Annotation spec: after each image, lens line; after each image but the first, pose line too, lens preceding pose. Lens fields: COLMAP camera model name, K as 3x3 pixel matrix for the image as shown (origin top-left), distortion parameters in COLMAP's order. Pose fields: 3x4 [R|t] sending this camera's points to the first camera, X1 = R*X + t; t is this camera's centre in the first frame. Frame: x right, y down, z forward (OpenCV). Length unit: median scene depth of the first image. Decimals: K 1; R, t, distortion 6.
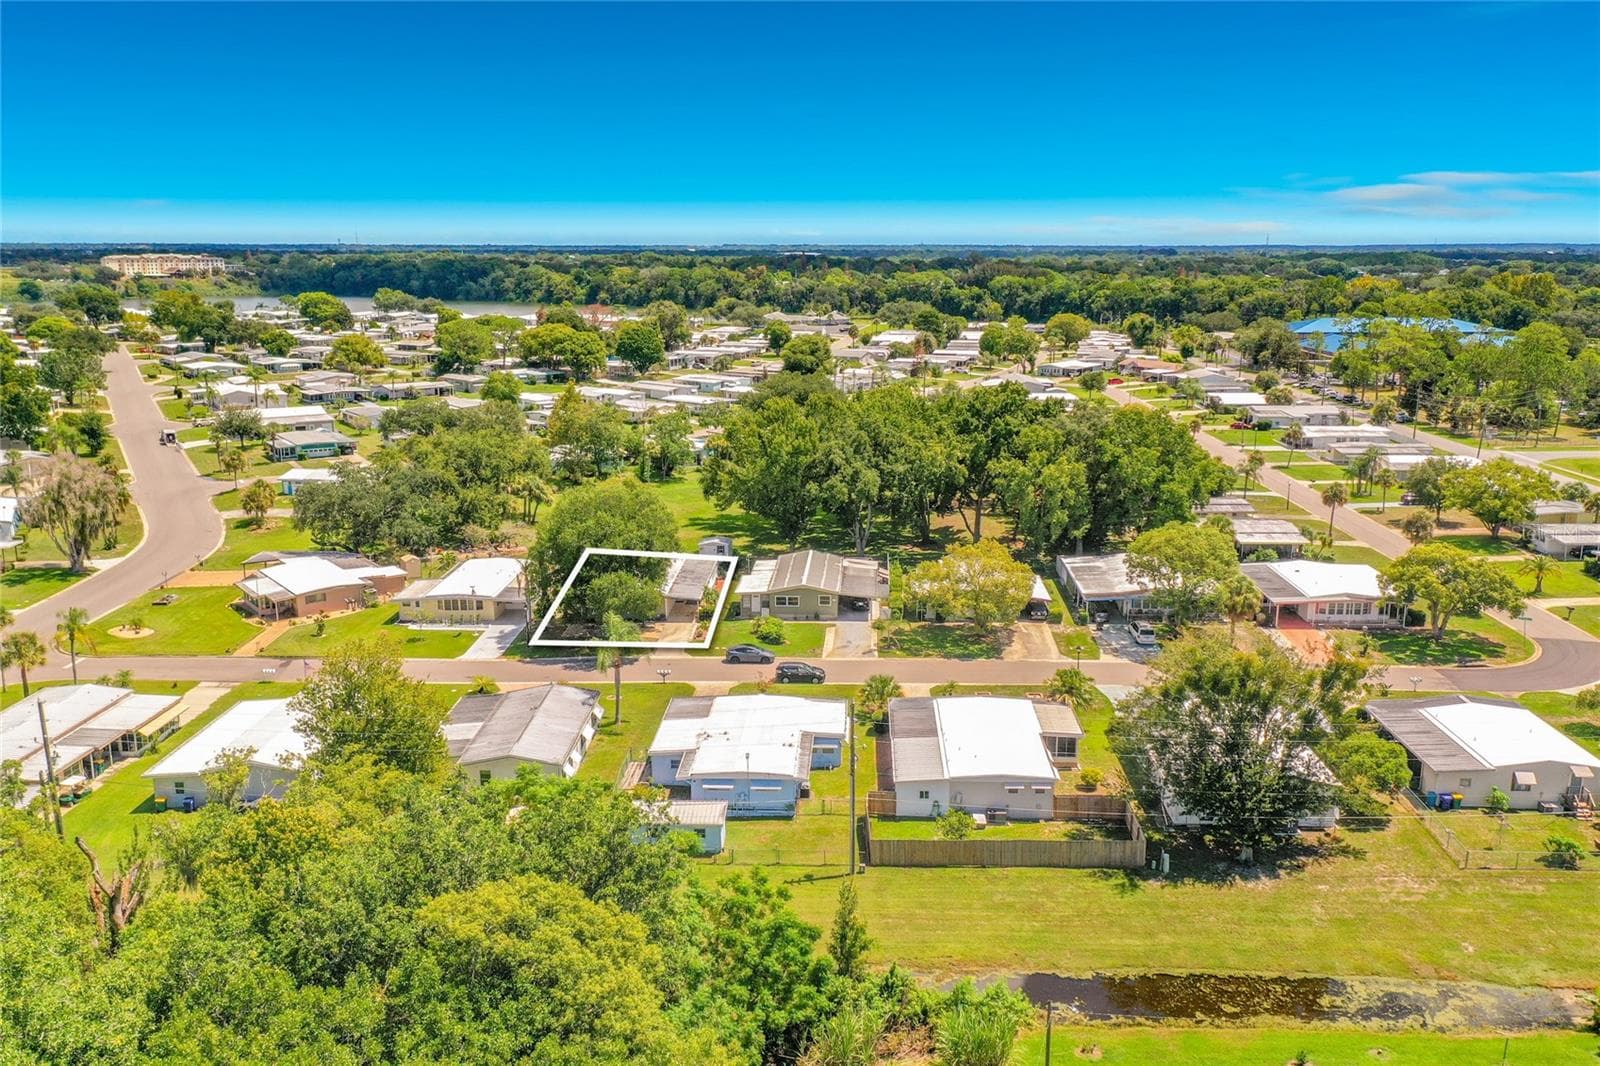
lens RADIAL K [[1267.5, 0, 789.0], [0, 1267.5, 523.7], [0, 0, 1]] dist [0.003157, 0.007821]
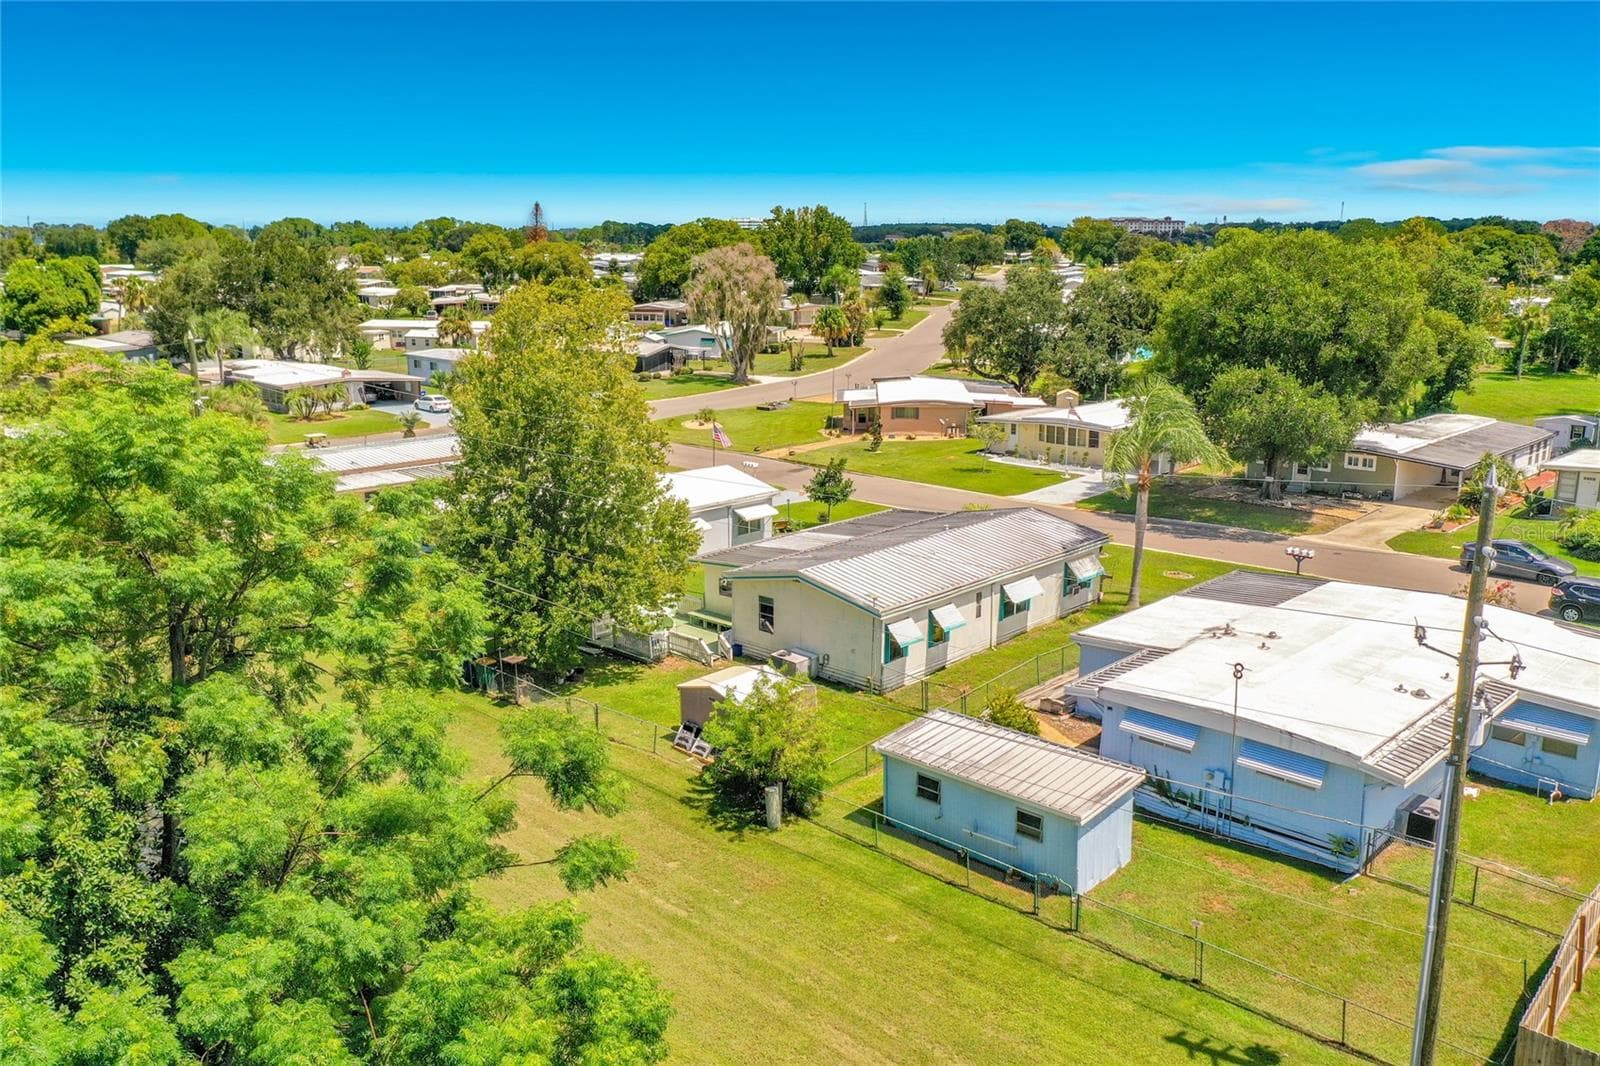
lens RADIAL K [[1267.5, 0, 803.9], [0, 1267.5, 529.6], [0, 0, 1]] dist [0.003157, 0.007821]
pose [[0.750448, 0.149925, -0.643700, 0.066341], [-0.143662, 0.987648, 0.062548, 0.090071], [0.645127, 0.045536, 0.762717, 0.416920]]
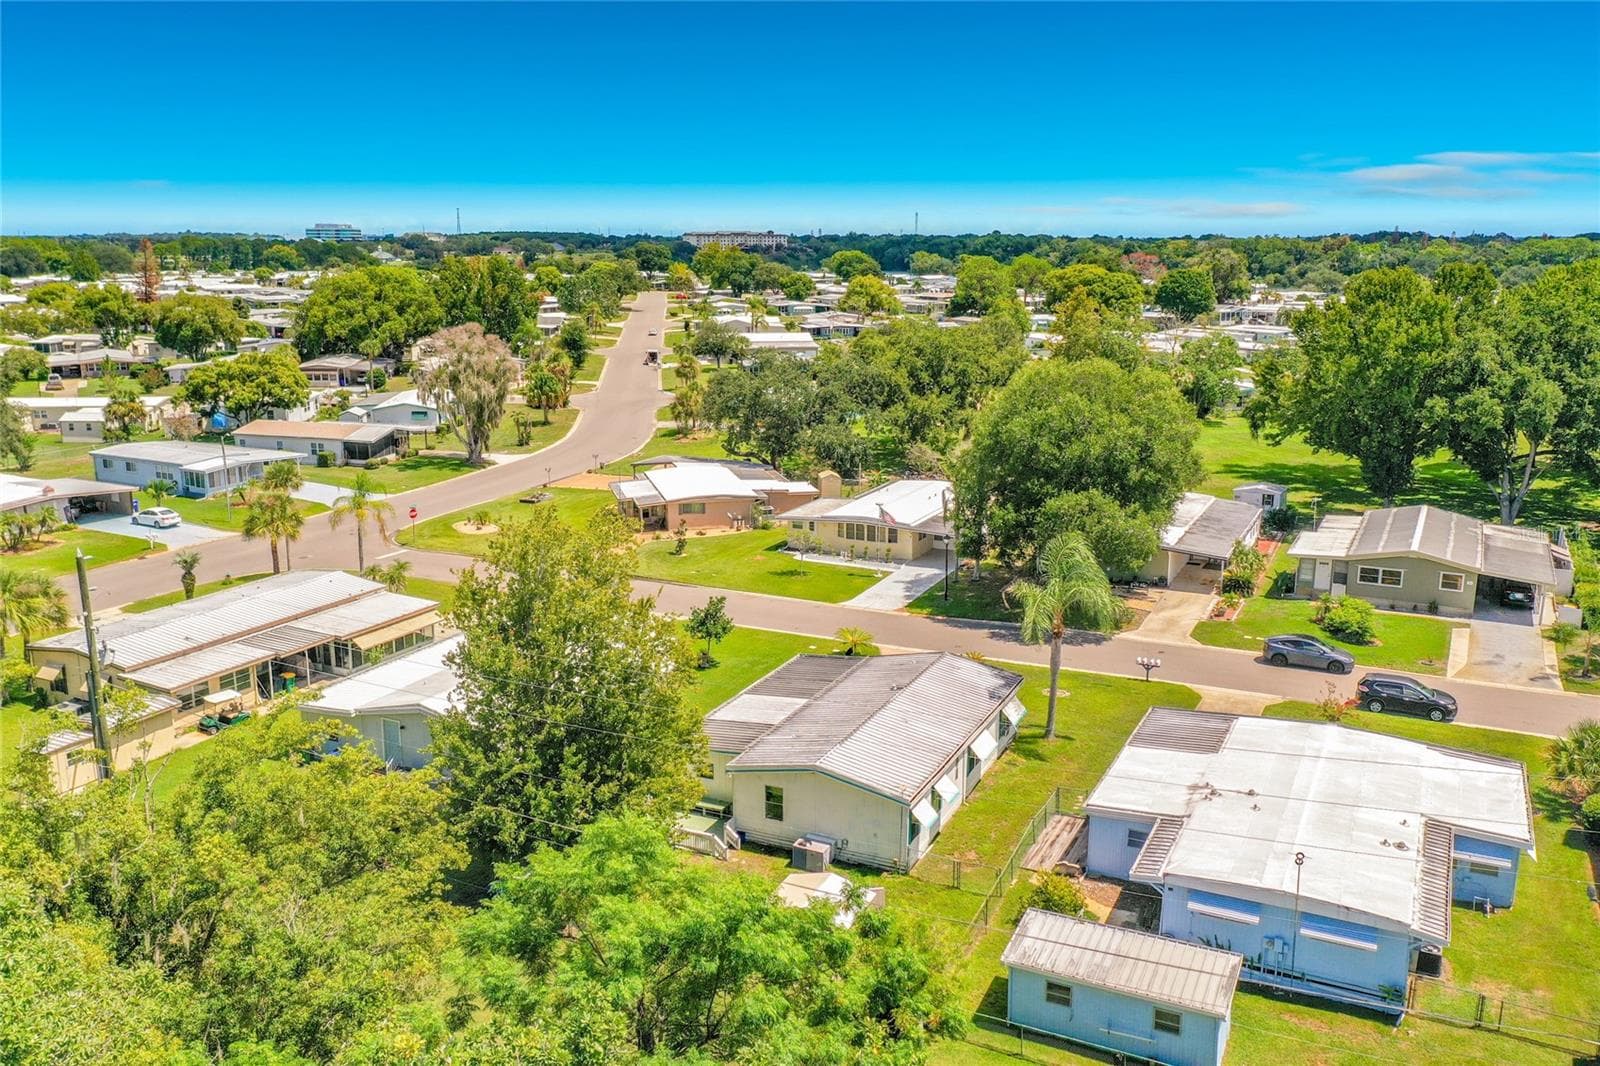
lens RADIAL K [[1267.5, 0, 800.9], [0, 1267.5, 528.5], [0, 0, 1]] dist [0.003157, 0.007821]
pose [[0.915540, 0.090671, -0.391875, -0.019025], [-0.088414, 0.995798, 0.023843, 0.048156], [0.392391, 0.012818, 0.919709, 0.342954]]
